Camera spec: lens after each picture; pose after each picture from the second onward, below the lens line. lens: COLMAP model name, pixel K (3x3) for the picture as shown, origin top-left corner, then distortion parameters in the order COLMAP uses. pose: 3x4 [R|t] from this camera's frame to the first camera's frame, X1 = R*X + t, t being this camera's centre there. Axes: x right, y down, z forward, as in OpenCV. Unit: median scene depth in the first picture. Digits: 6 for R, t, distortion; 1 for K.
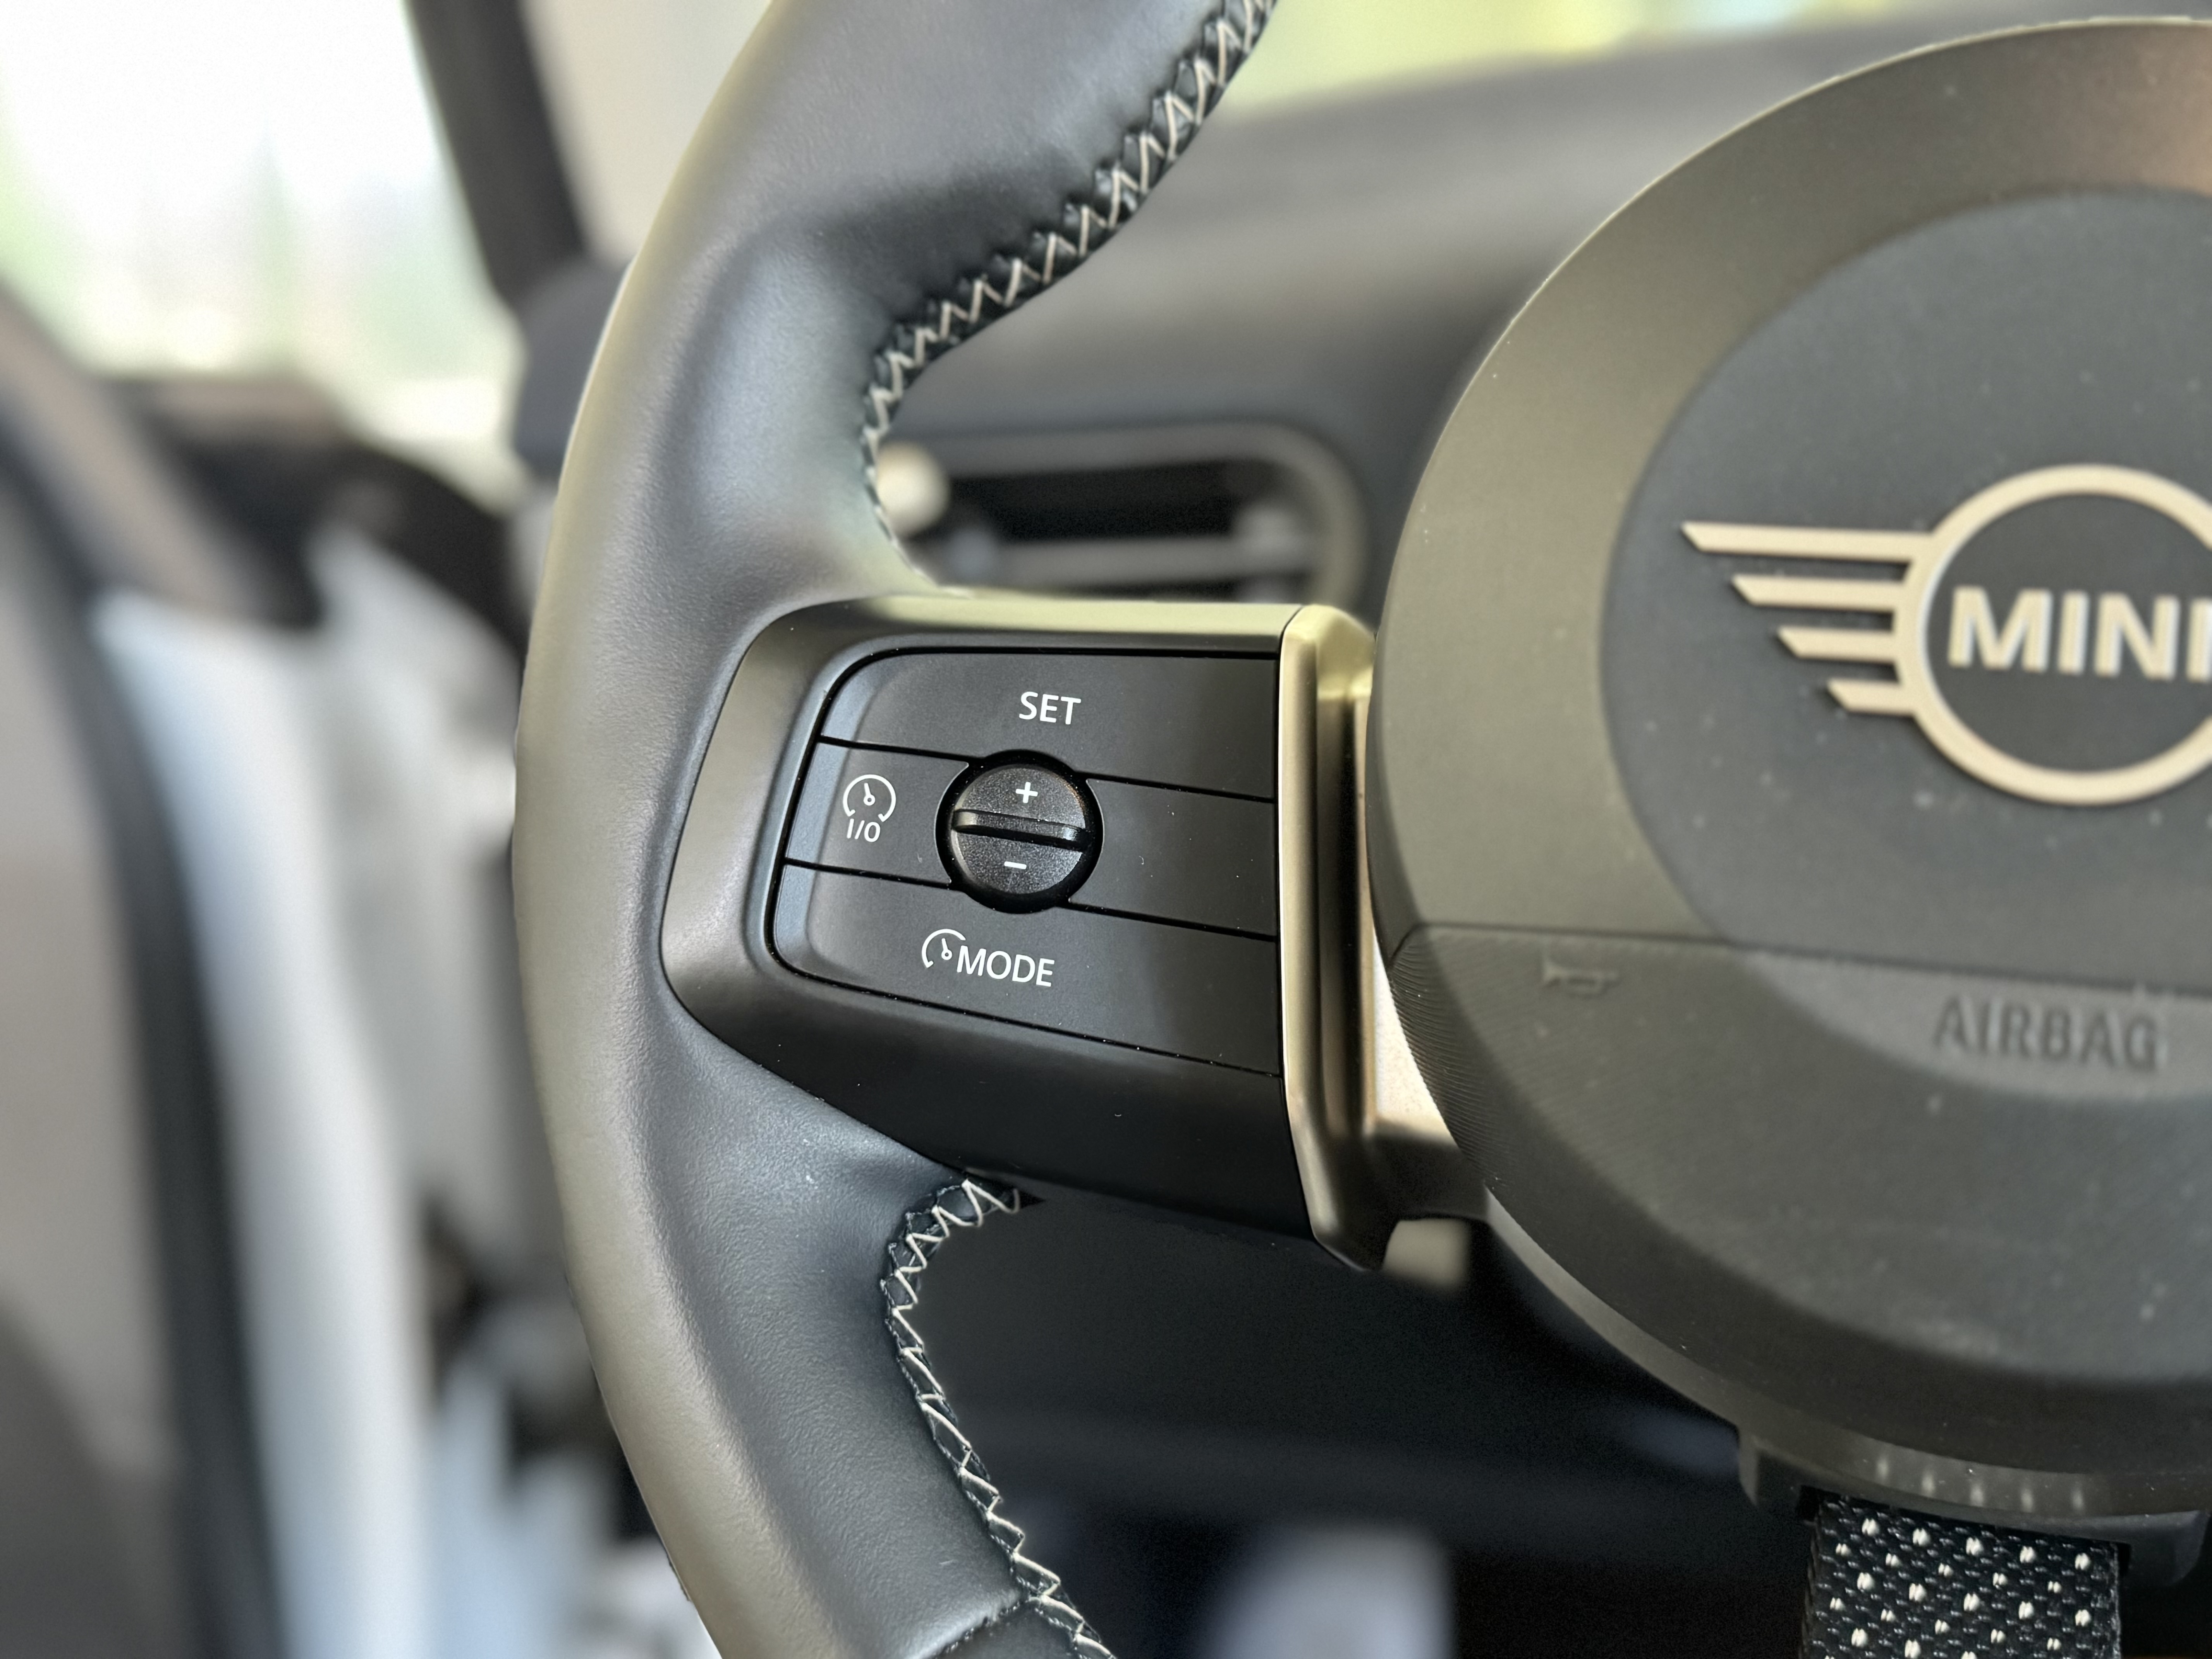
lens RADIAL K [[2089.1, 0, 1105.2], [0, 2089.1, 892.7], [0, 0, 1]] dist [0.076356, -0.245785]
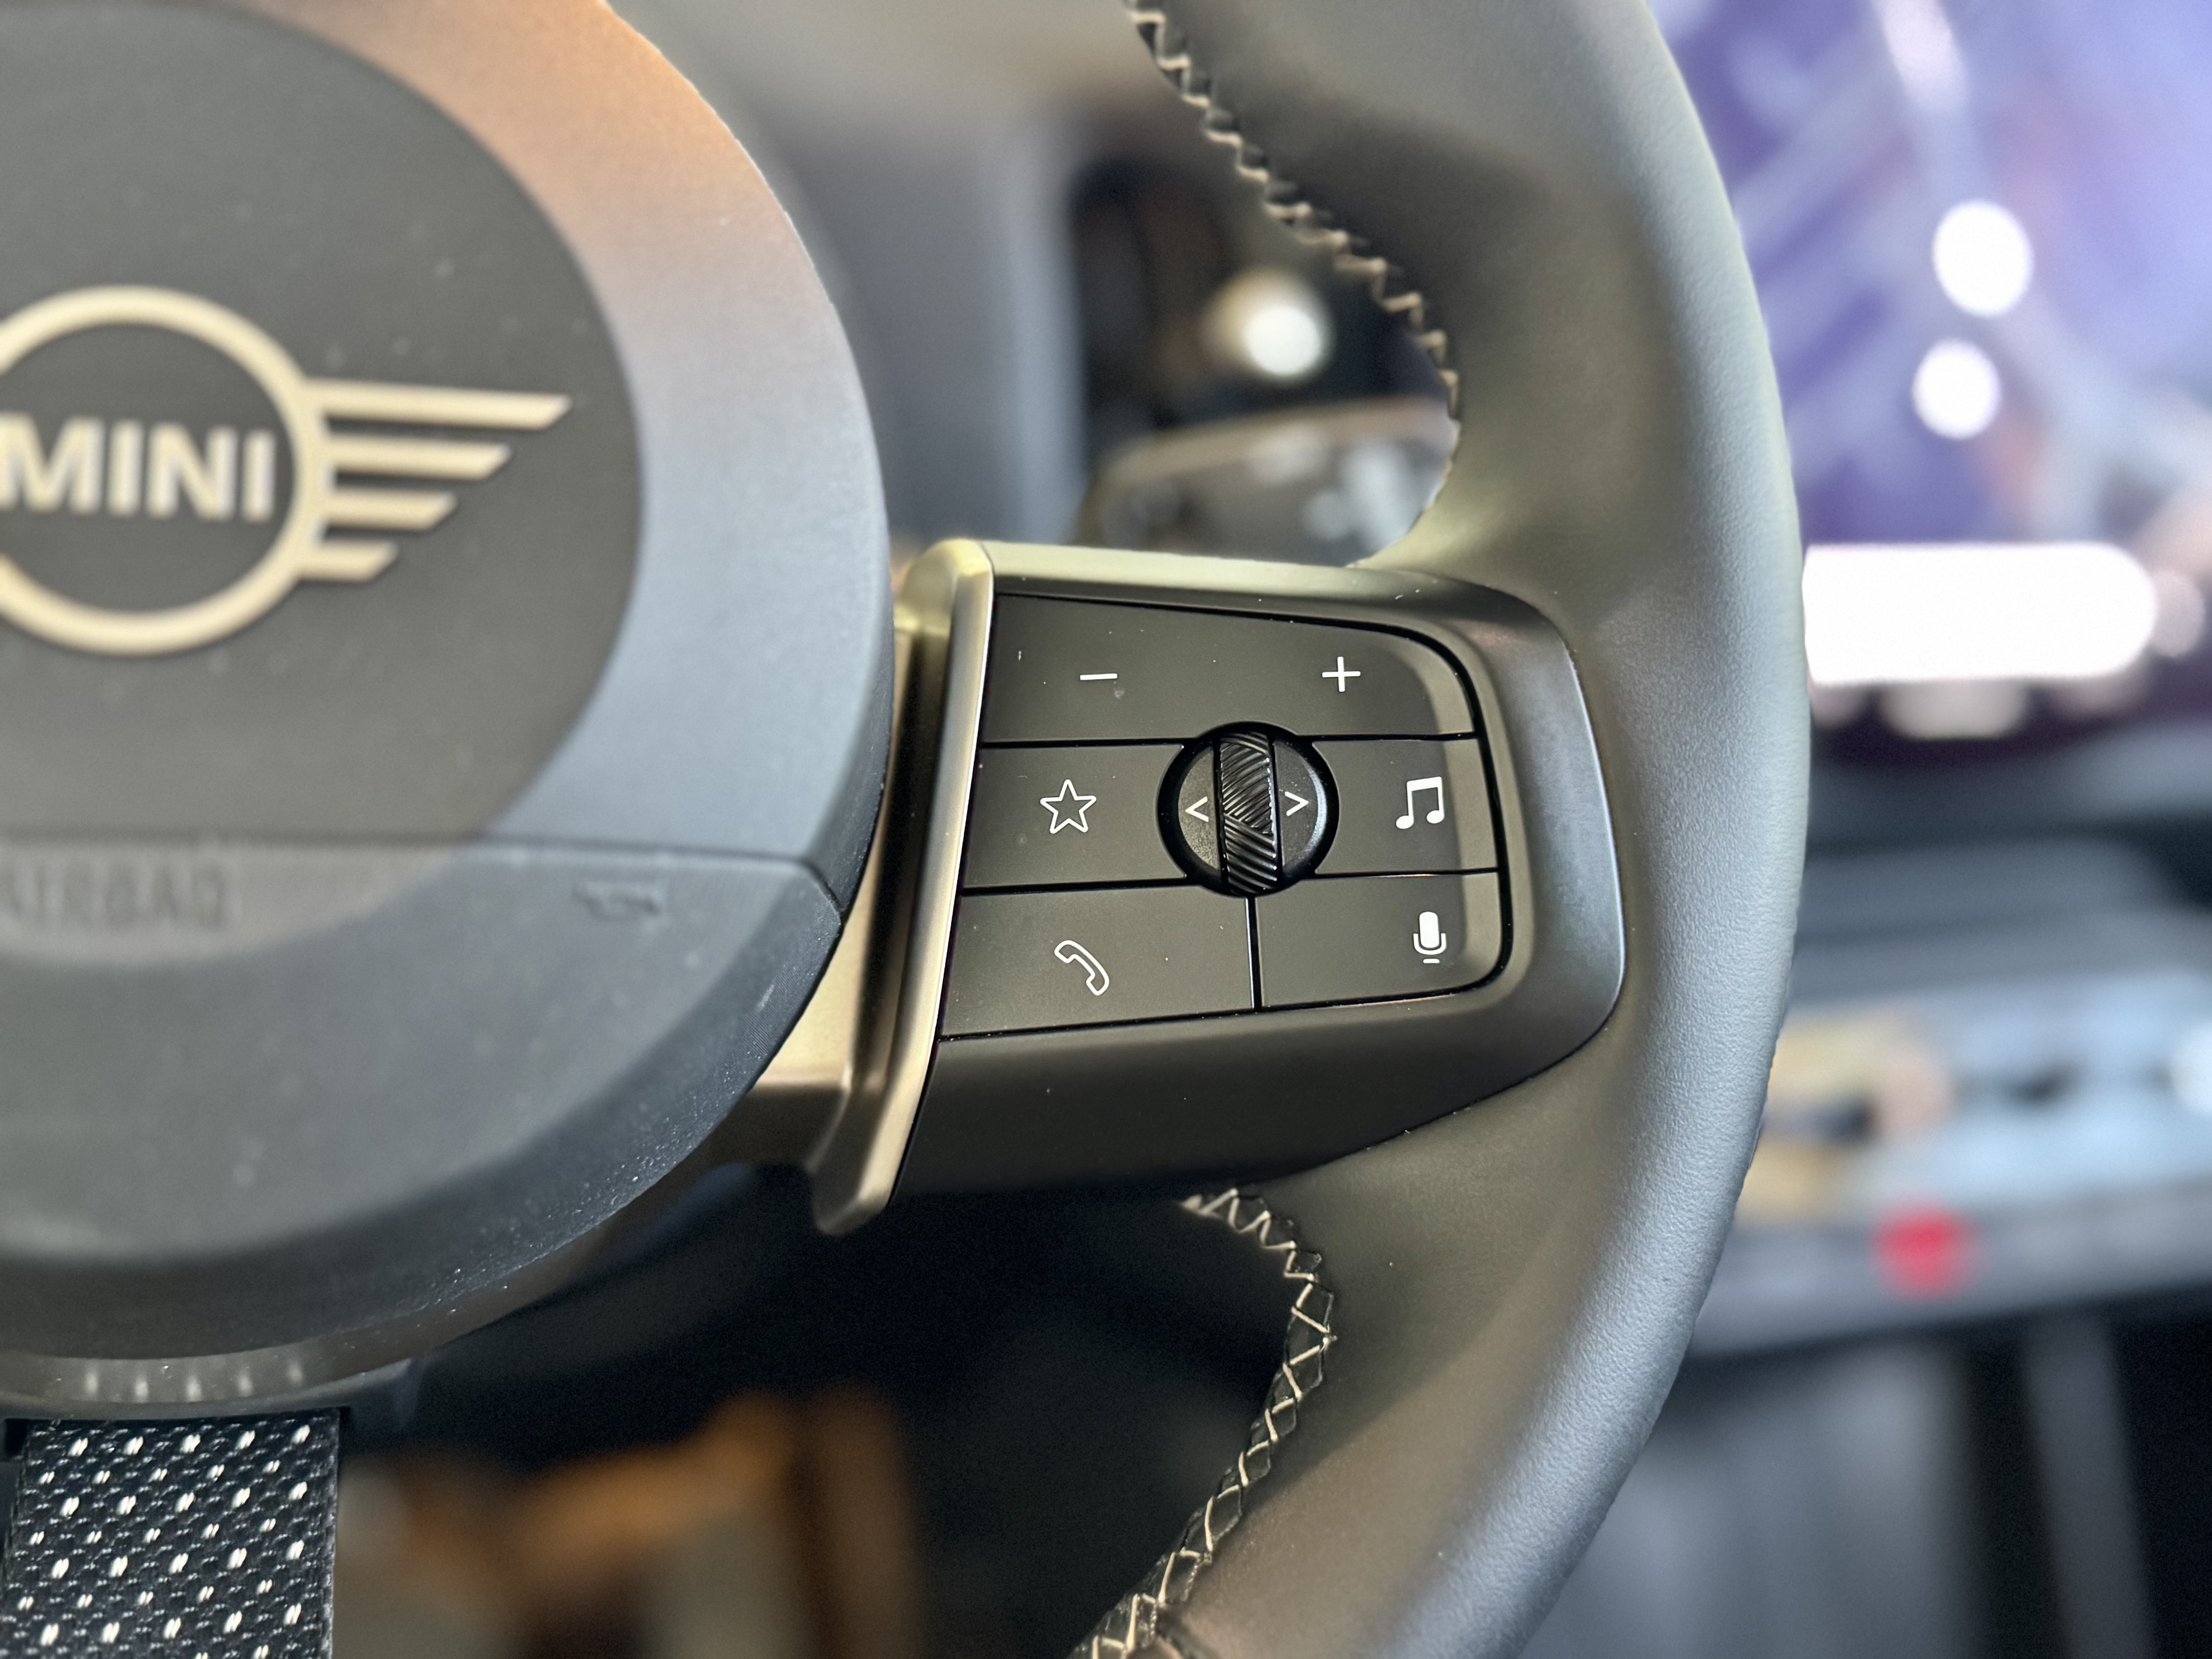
lens RADIAL K [[2089.1, 0, 1105.2], [0, 2089.1, 892.7], [0, 0, 1]] dist [0.076356, -0.245785]
pose [[0.757450, -0.080788, 0.647876, 0.133613], [0.051959, 0.996626, 0.063529, 0.022057], [-0.650822, -0.014457, 0.759092, 0.002792]]
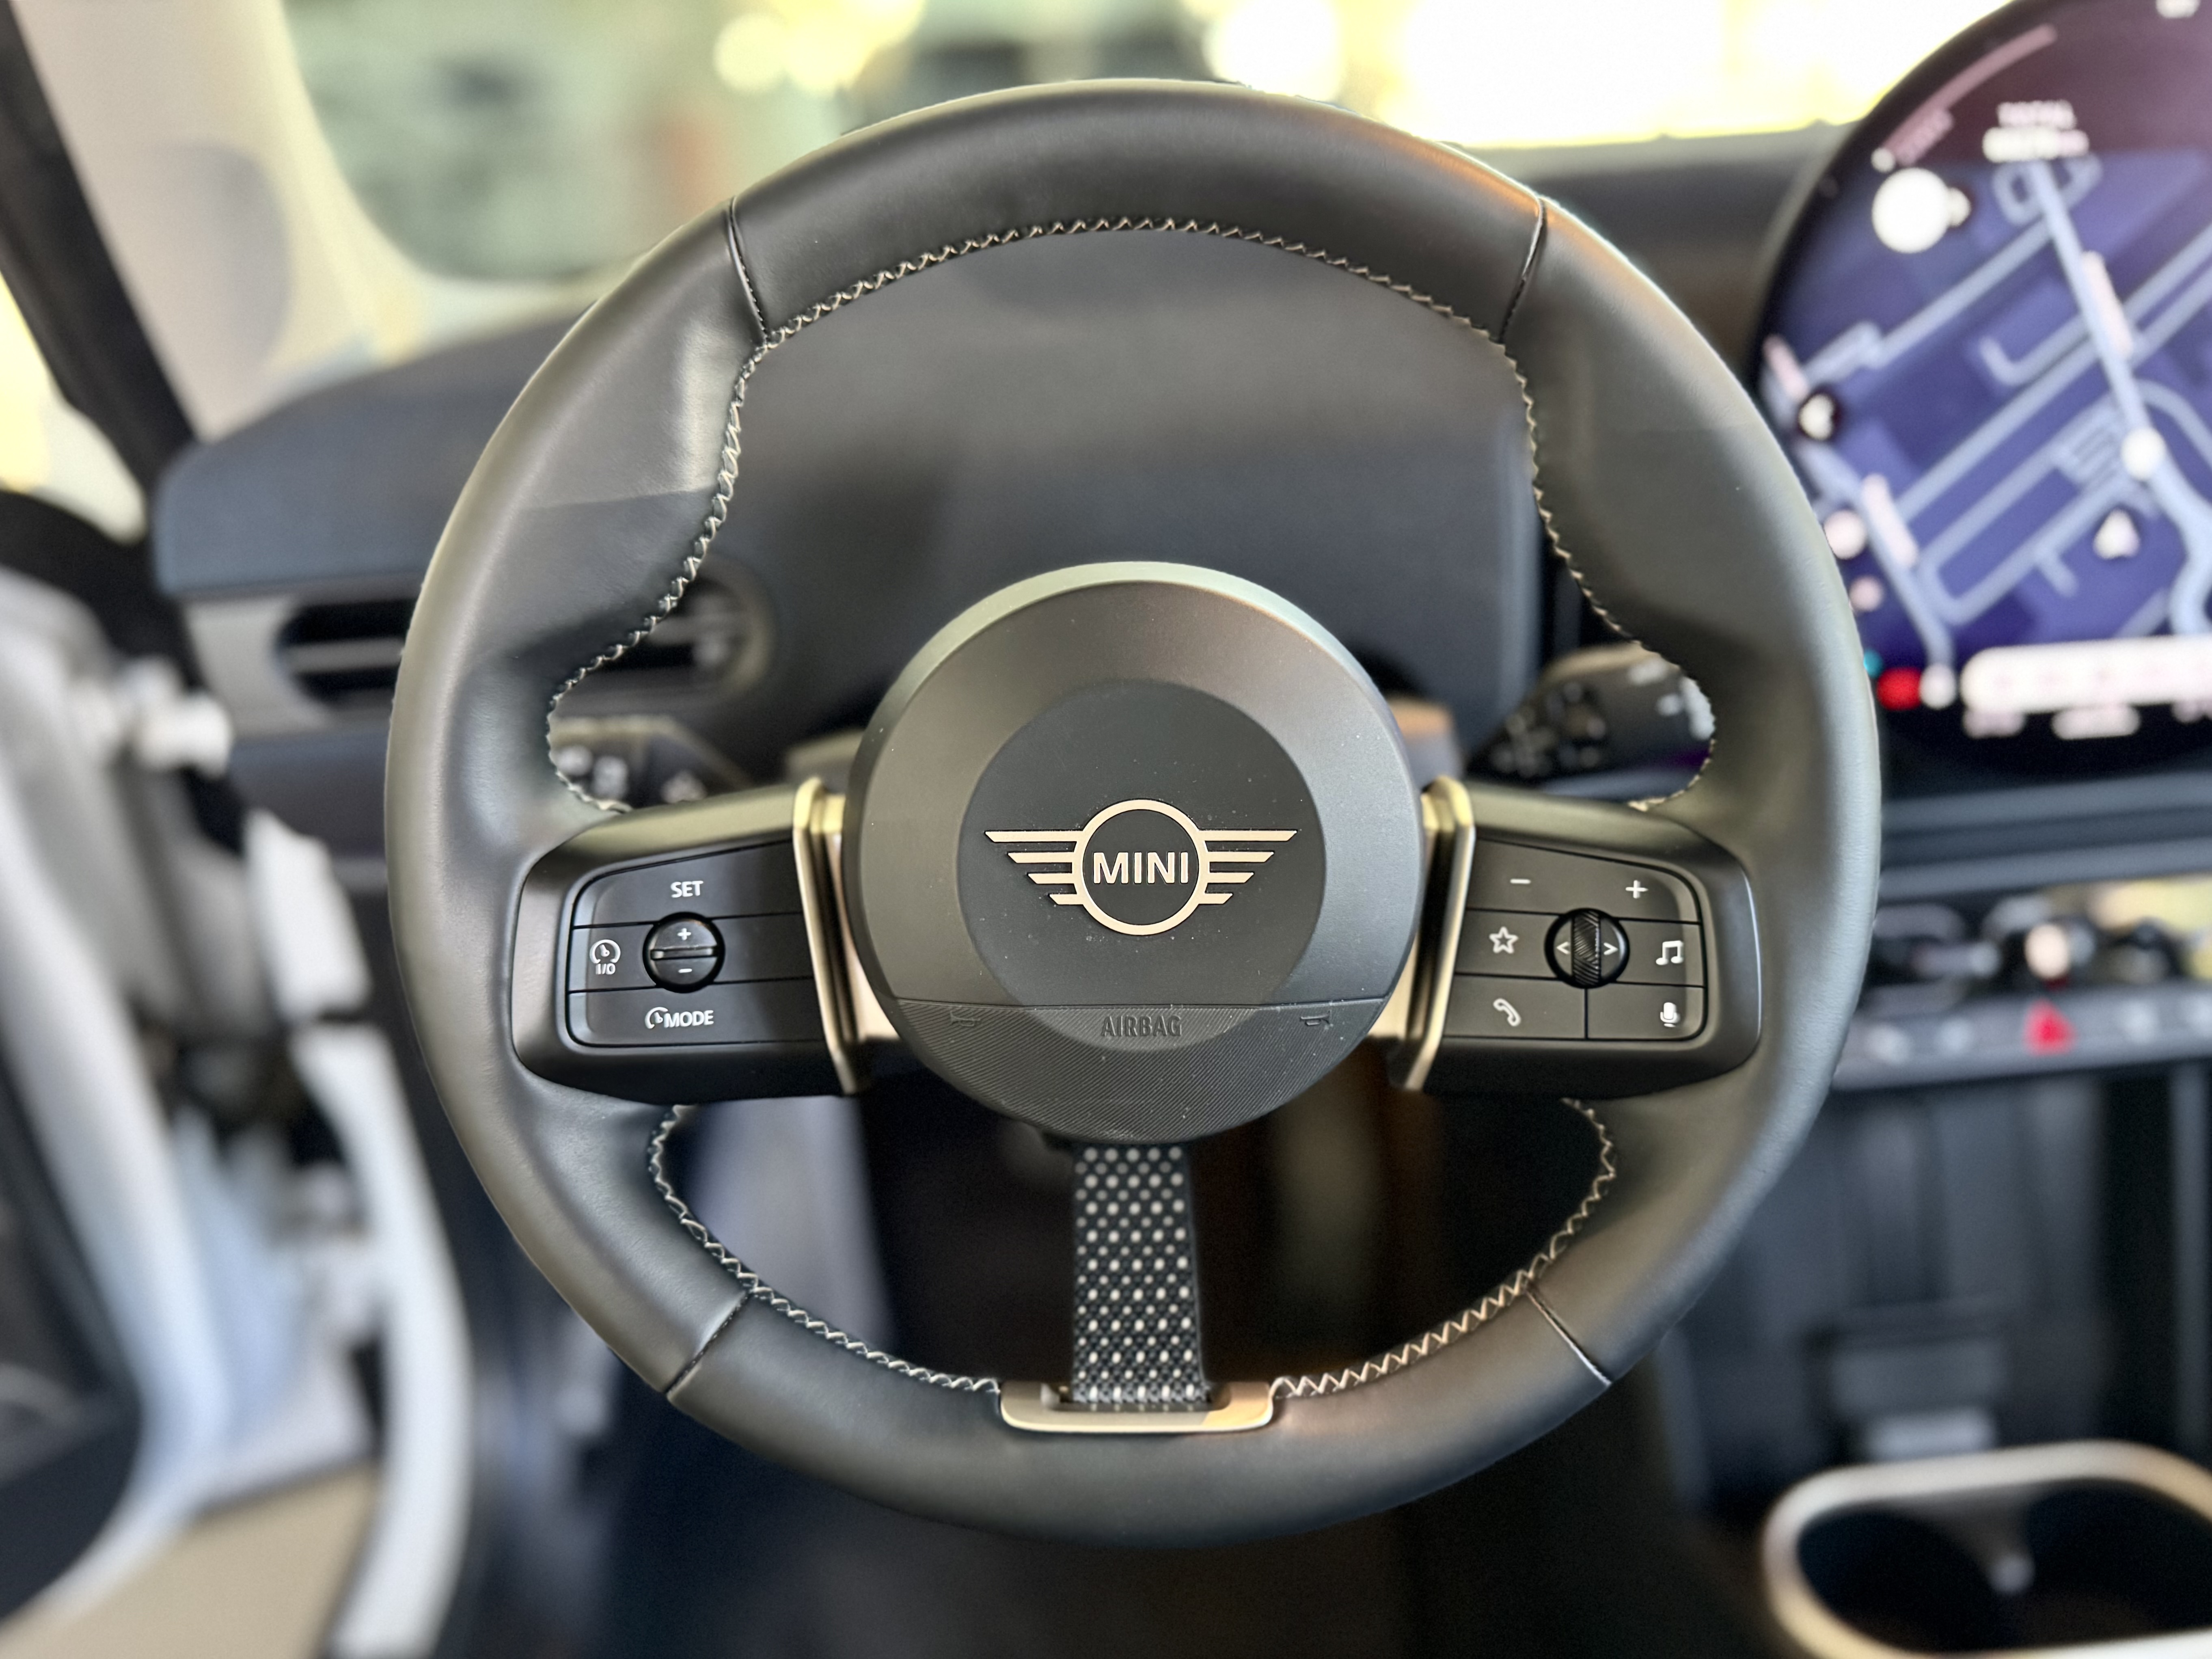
lens RADIAL K [[1577.8, 0, 1096.7], [0, 1577.8, 832.5], [0, 0, 1]] dist [0.046907, -0.000902]
pose [[0.920470, -0.173469, 0.350204, -0.194560], [0.086529, 0.964313, 0.250228, -0.505789], [-0.381113, -0.200024, 0.902631, -0.549619]]
